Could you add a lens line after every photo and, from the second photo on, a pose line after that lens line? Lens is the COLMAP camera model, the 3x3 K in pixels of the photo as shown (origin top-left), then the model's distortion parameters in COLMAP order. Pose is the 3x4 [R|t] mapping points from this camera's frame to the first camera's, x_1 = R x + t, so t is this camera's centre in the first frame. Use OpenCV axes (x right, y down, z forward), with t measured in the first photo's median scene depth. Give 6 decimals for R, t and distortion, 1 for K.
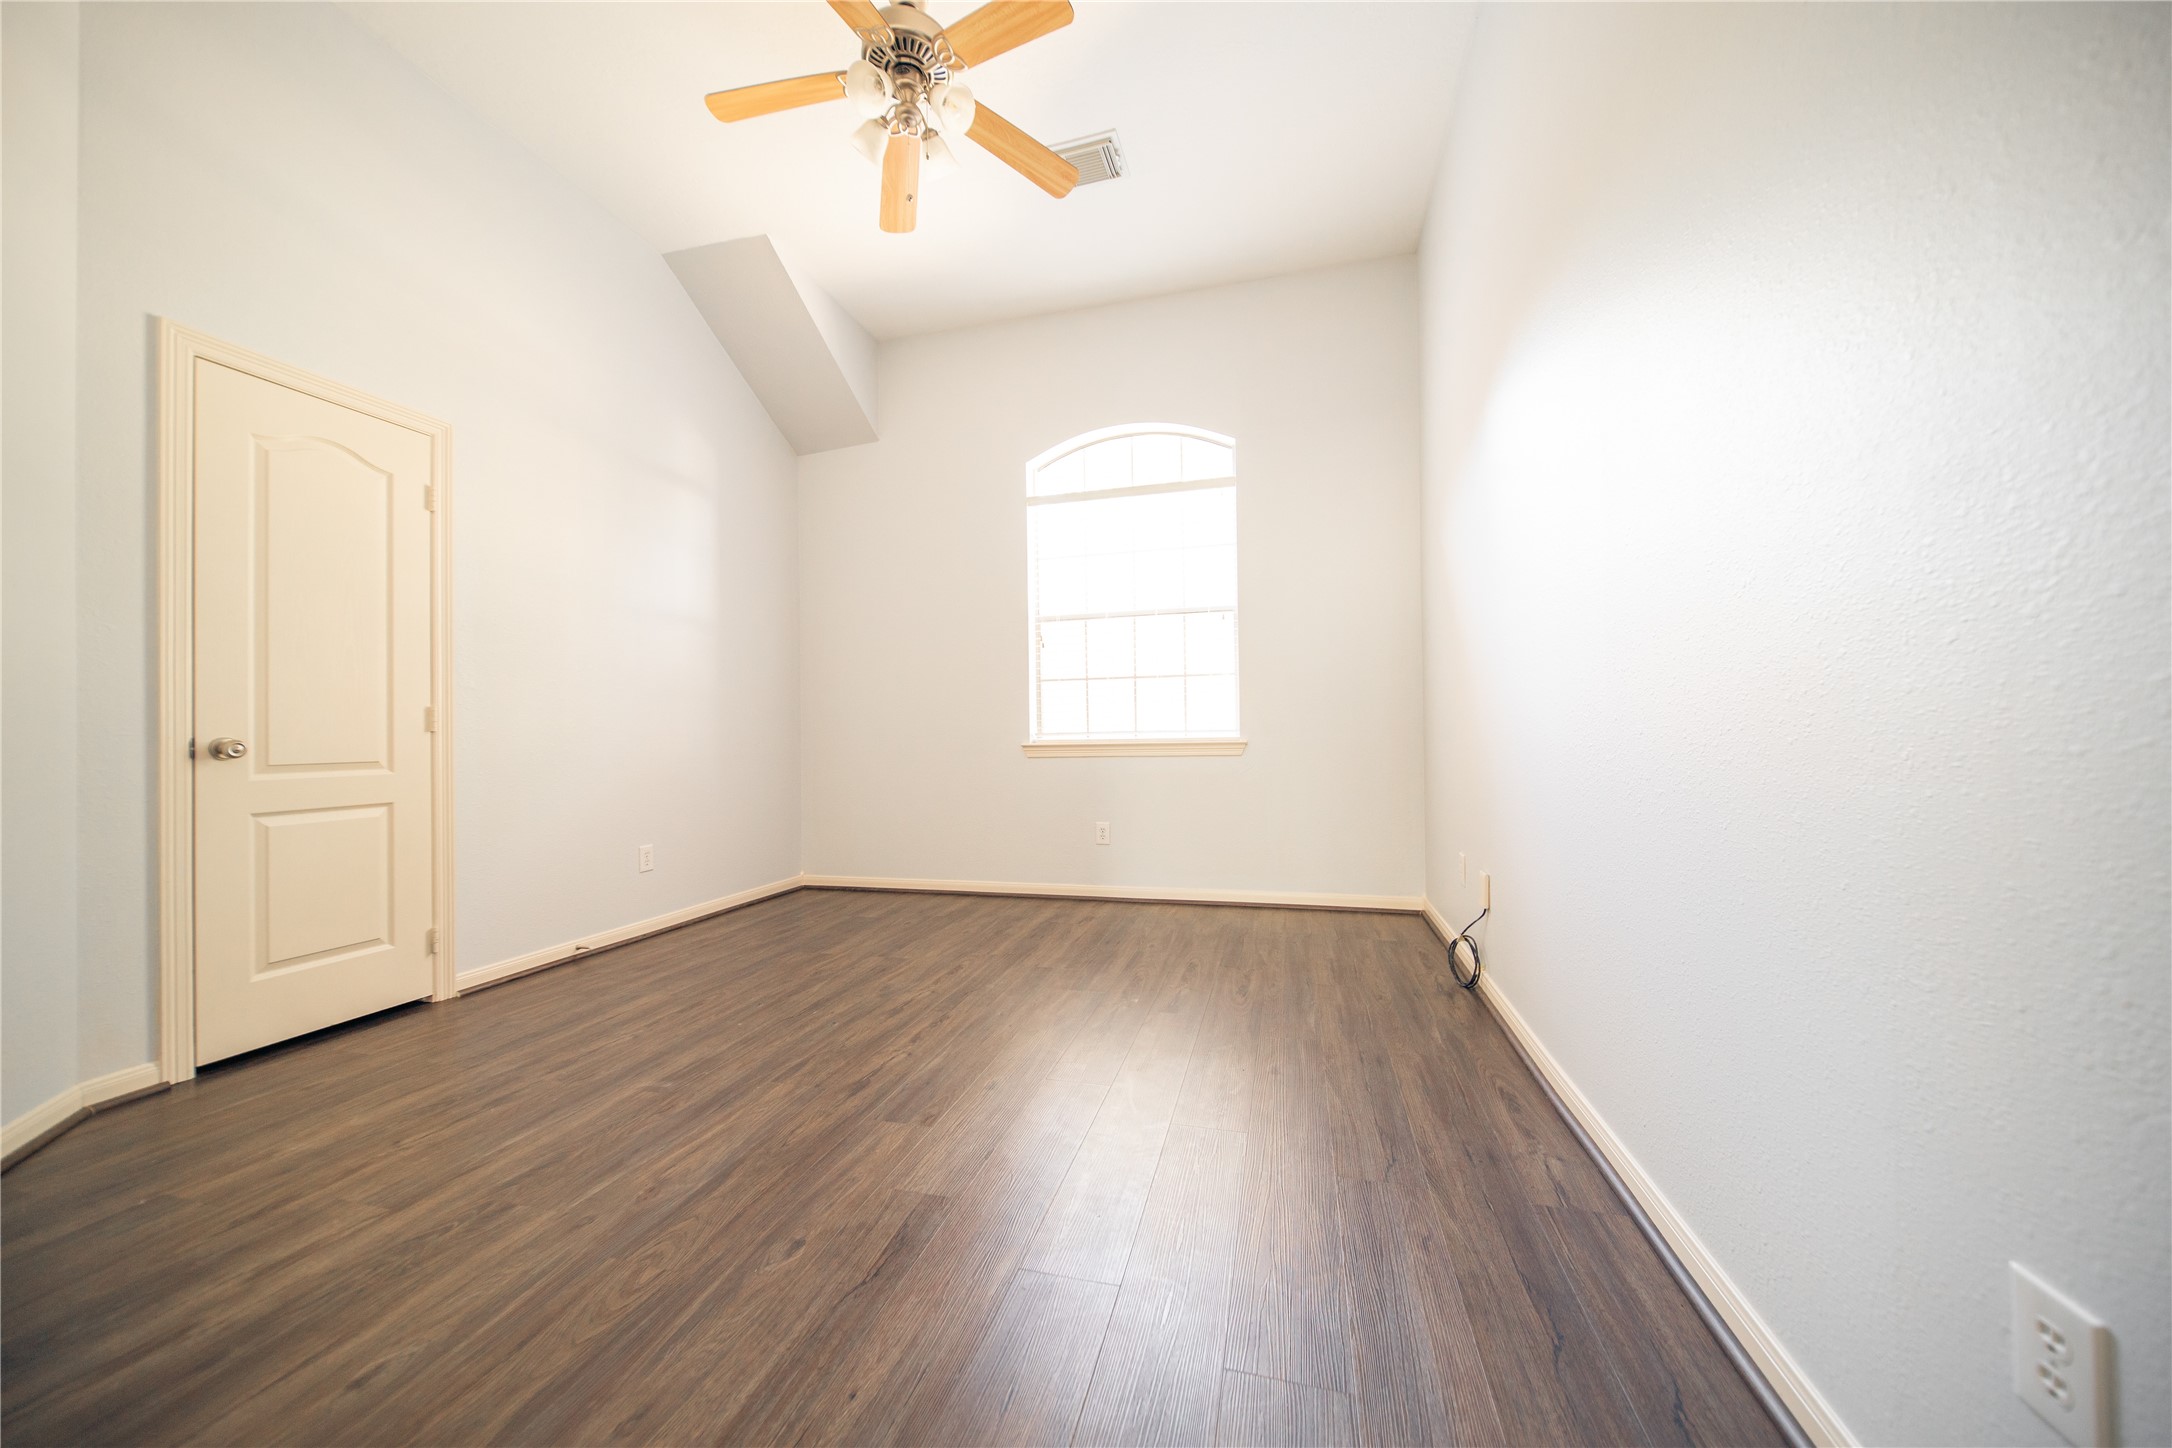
lens RADIAL K [[775.3, 0, 1086.0], [0, 775.3, 724.0], [0, 0, 1]] dist [-0.001428, -0.001349]
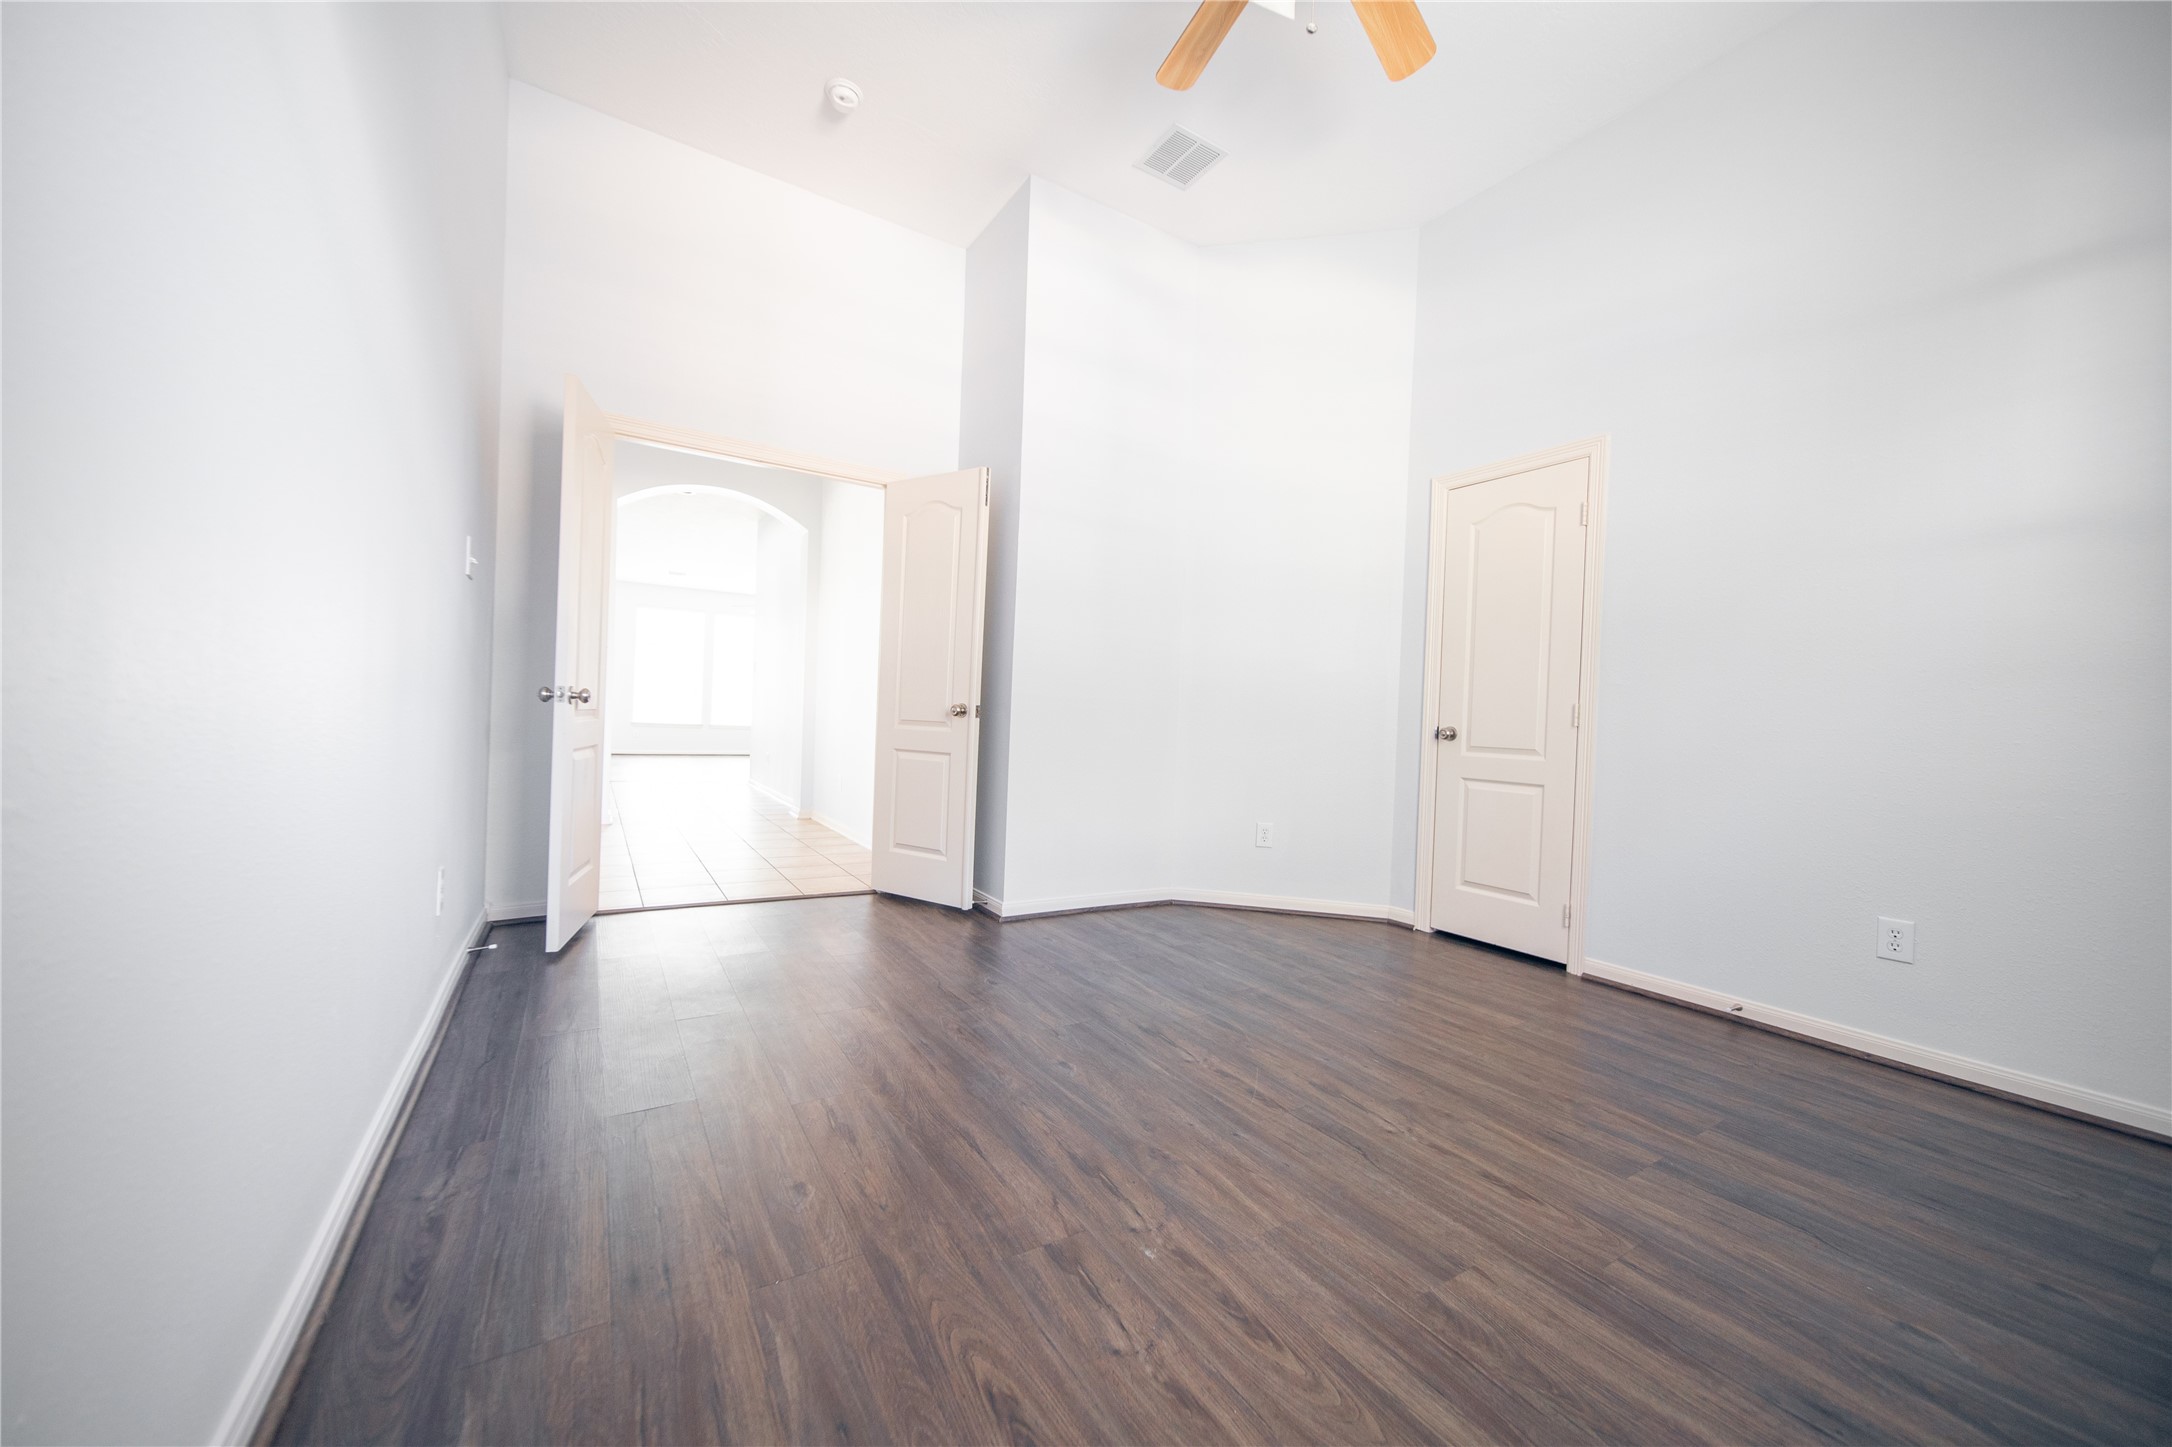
lens RADIAL K [[775.3, 0, 1086.0], [0, 775.3, 723.5], [0, 0, 1]] dist [-0.001428, -0.001349]
pose [[-0.677208, -0.009012, -0.735736, 0.472395], [-0.023568, 0.999678, 0.009449, 0.012325], [0.735414, 0.023739, -0.677202, 1.329630]]
